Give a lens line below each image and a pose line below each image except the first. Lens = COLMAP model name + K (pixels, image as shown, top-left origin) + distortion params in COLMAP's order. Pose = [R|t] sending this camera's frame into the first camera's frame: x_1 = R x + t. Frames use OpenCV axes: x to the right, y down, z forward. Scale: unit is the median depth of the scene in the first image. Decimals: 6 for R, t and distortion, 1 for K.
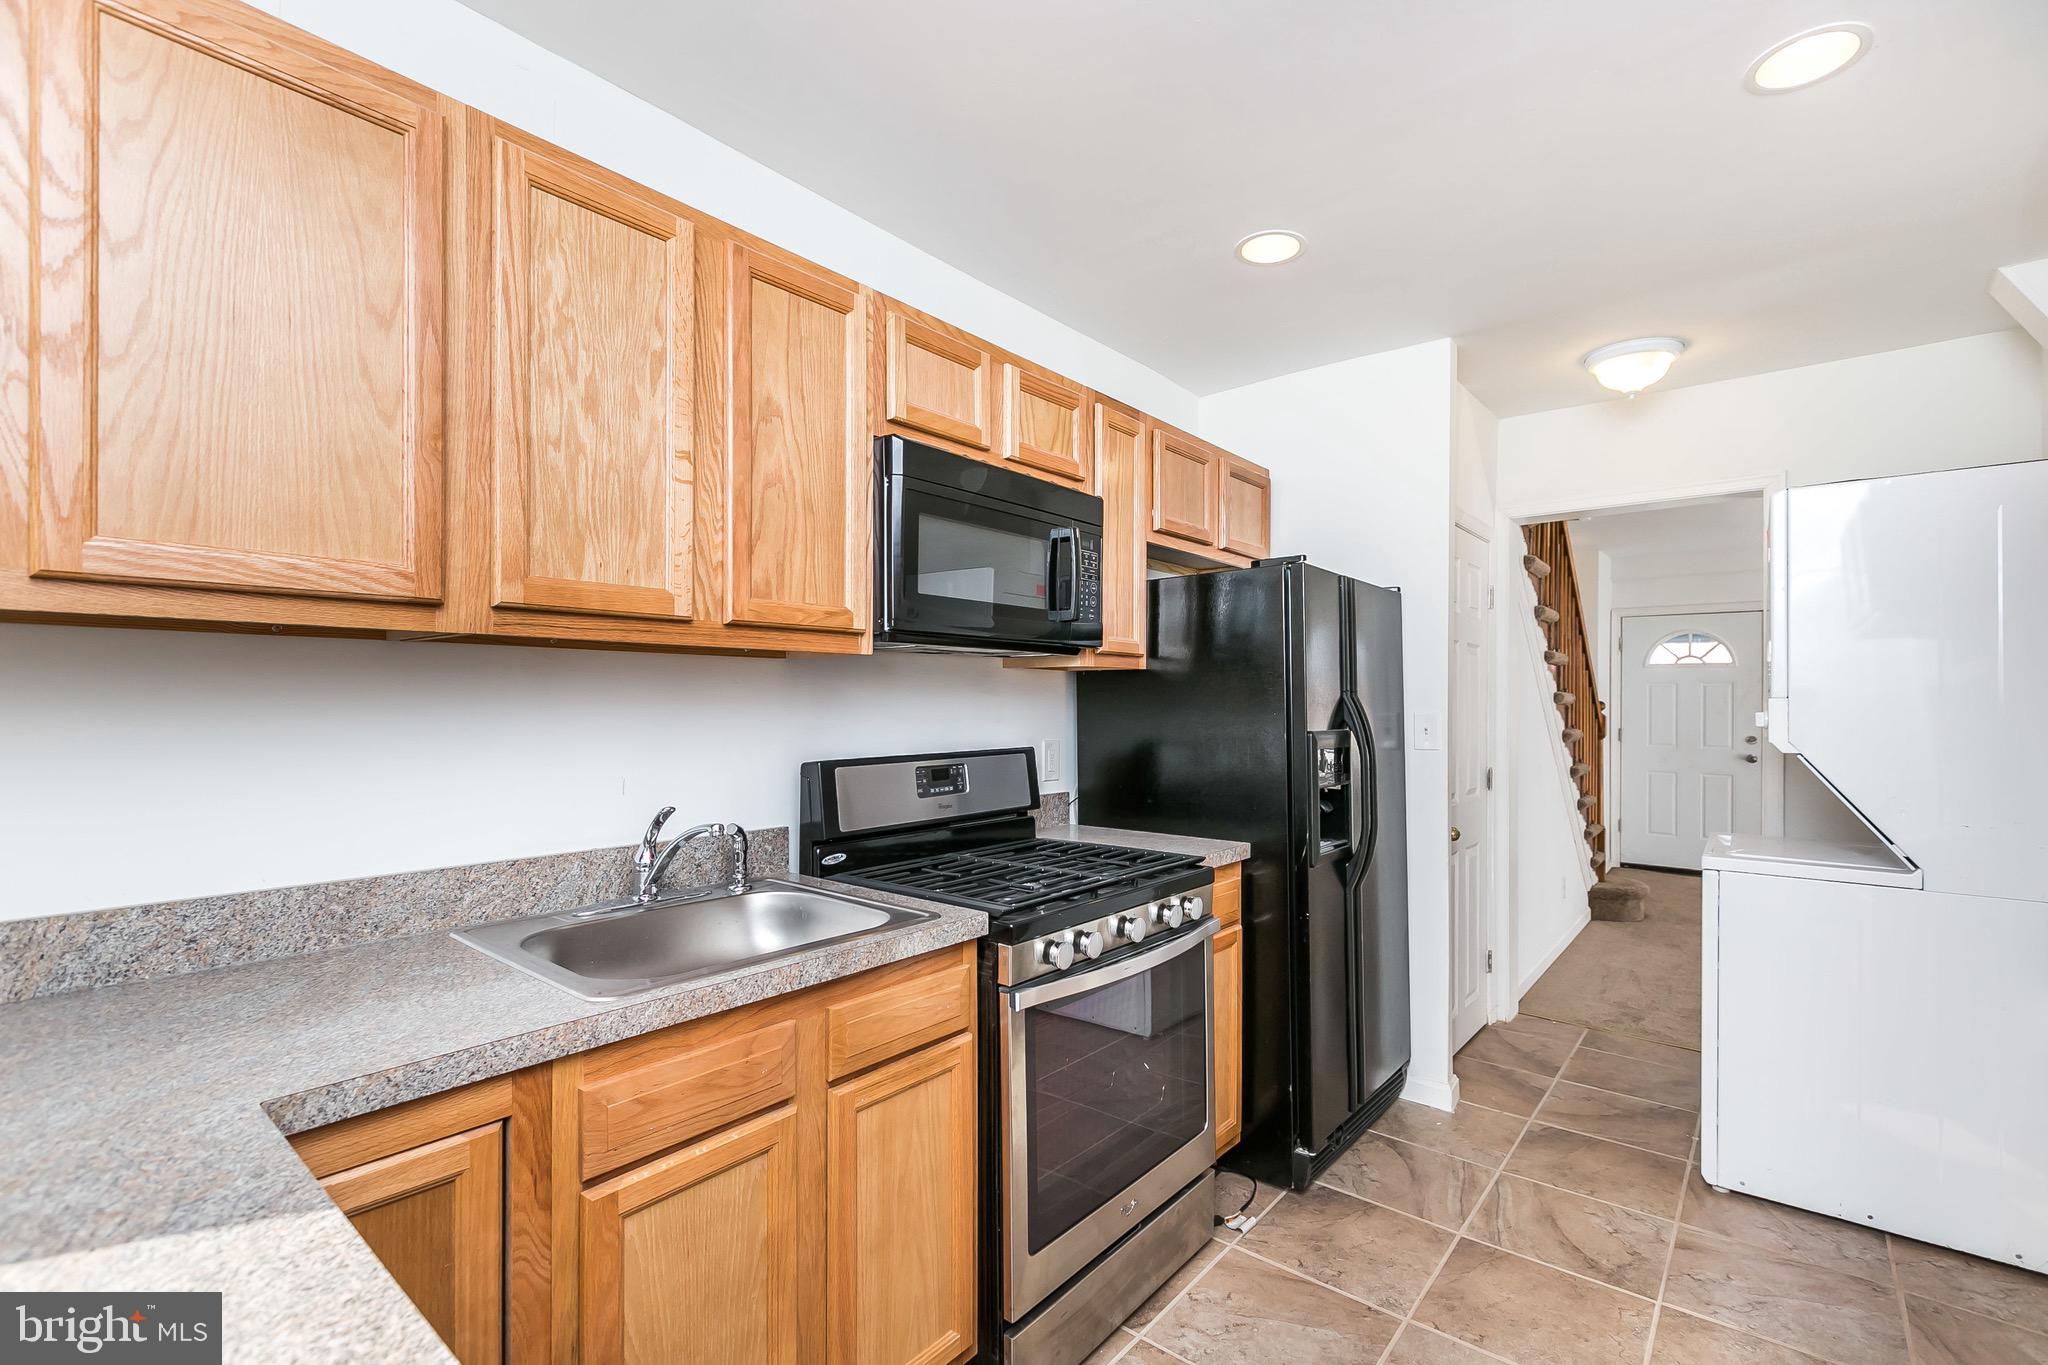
lens RADIAL K [[912.4, 0, 1024.1], [0, 912.4, 698.6], [0, 0, 1]] dist [0.000553, 0.000275]
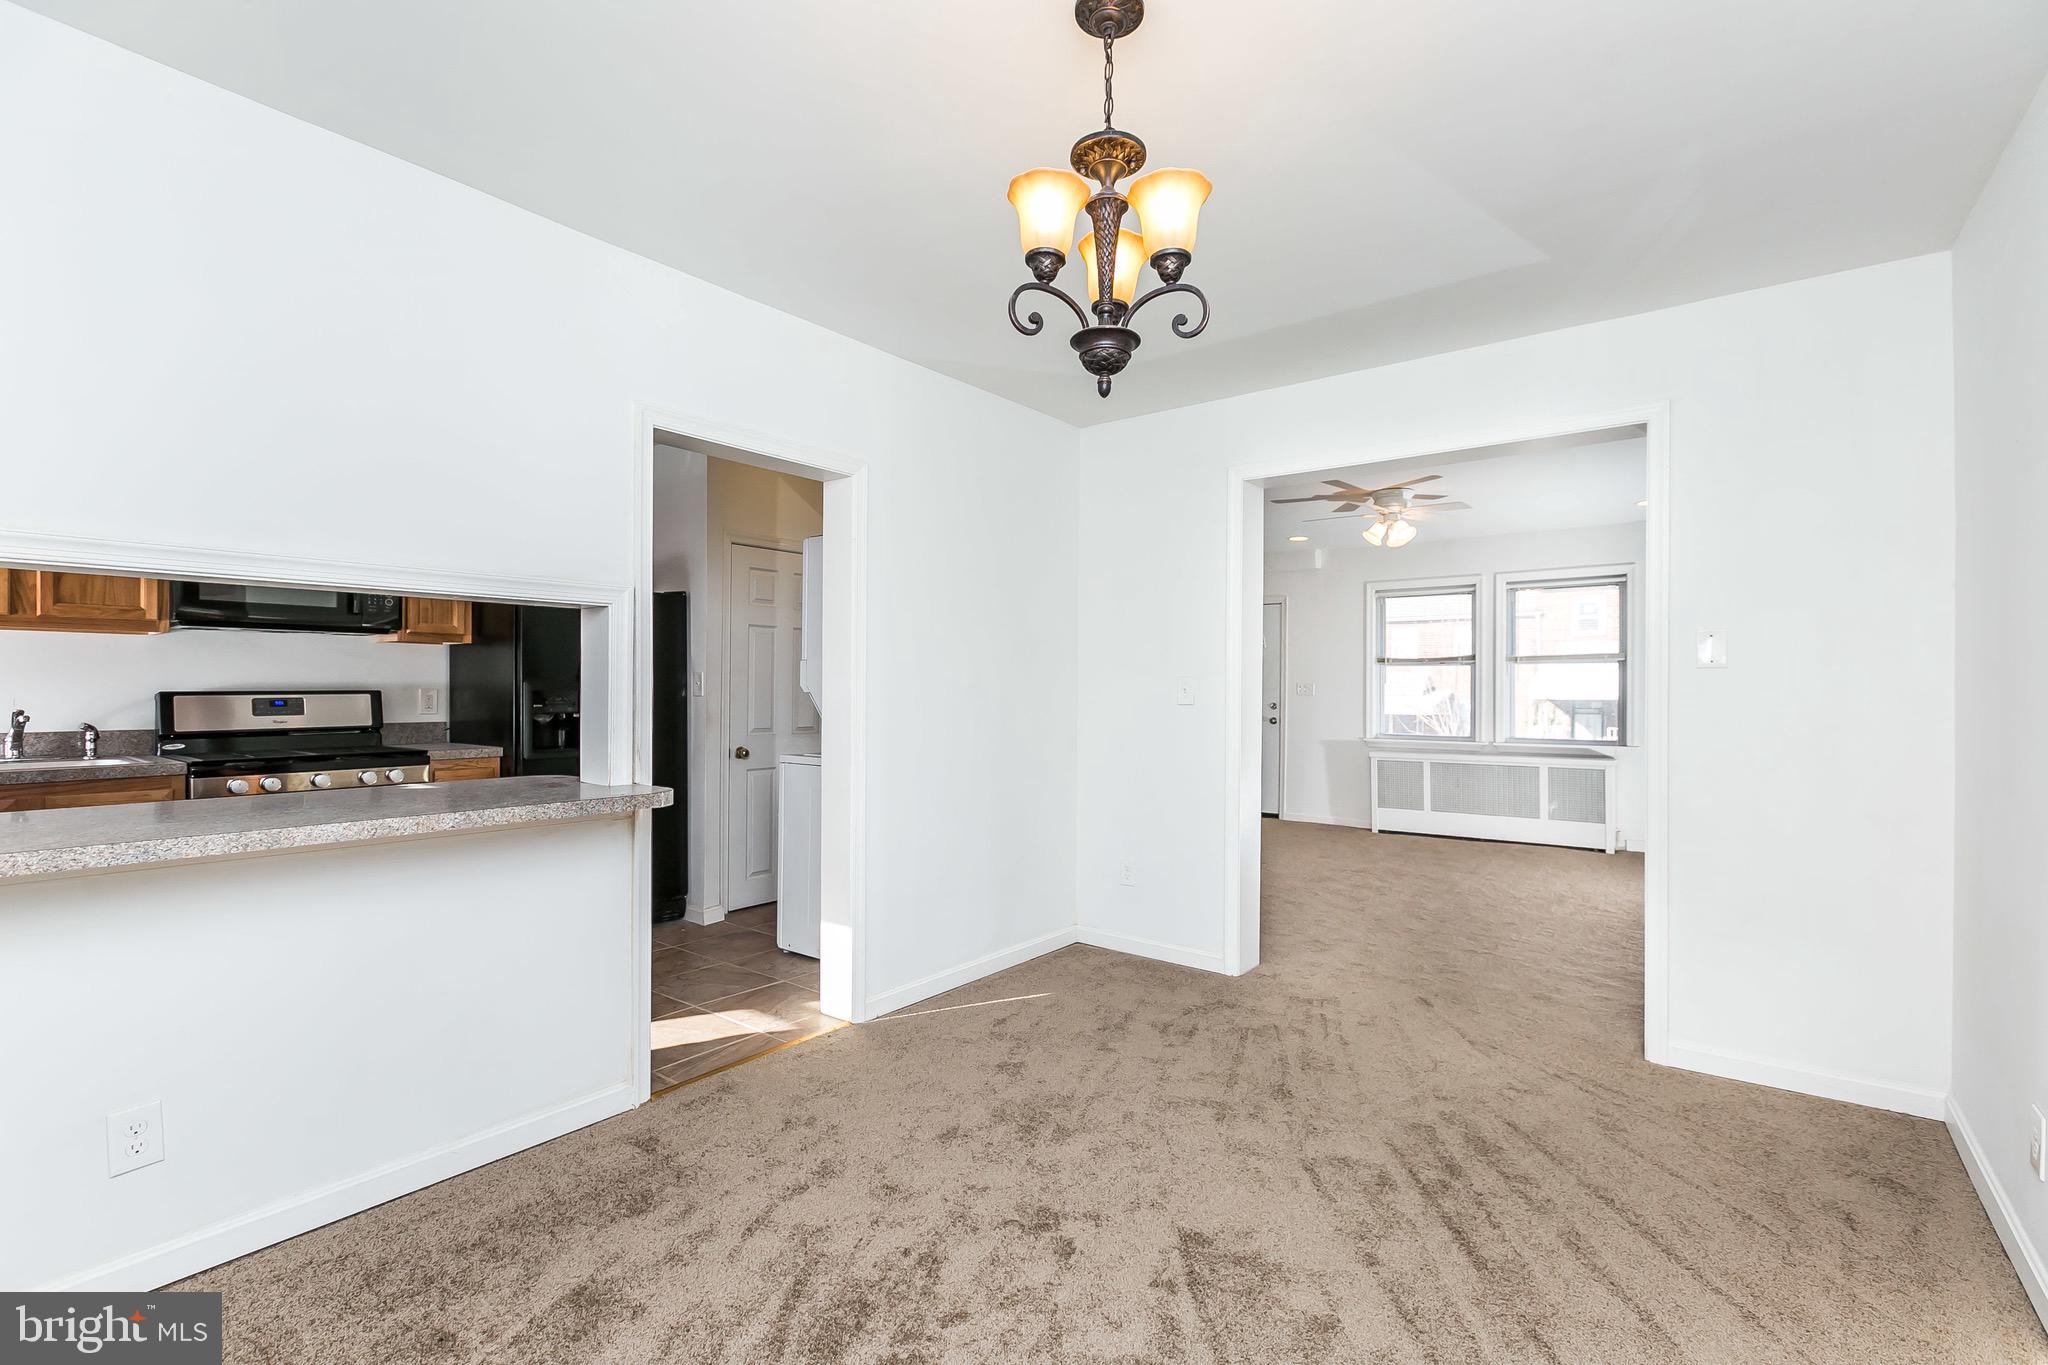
lens RADIAL K [[922.9, 0, 1030.2], [0, 922.9, 685.6], [0, 0, 1]] dist [-0.000503, 0.000897]
pose [[0.999085, -0.002159, 0.042704, 1.320275], [0.002238, 0.999996, -0.001807, 0.059596], [-0.042700, 0.001901, 0.999086, -0.832738]]
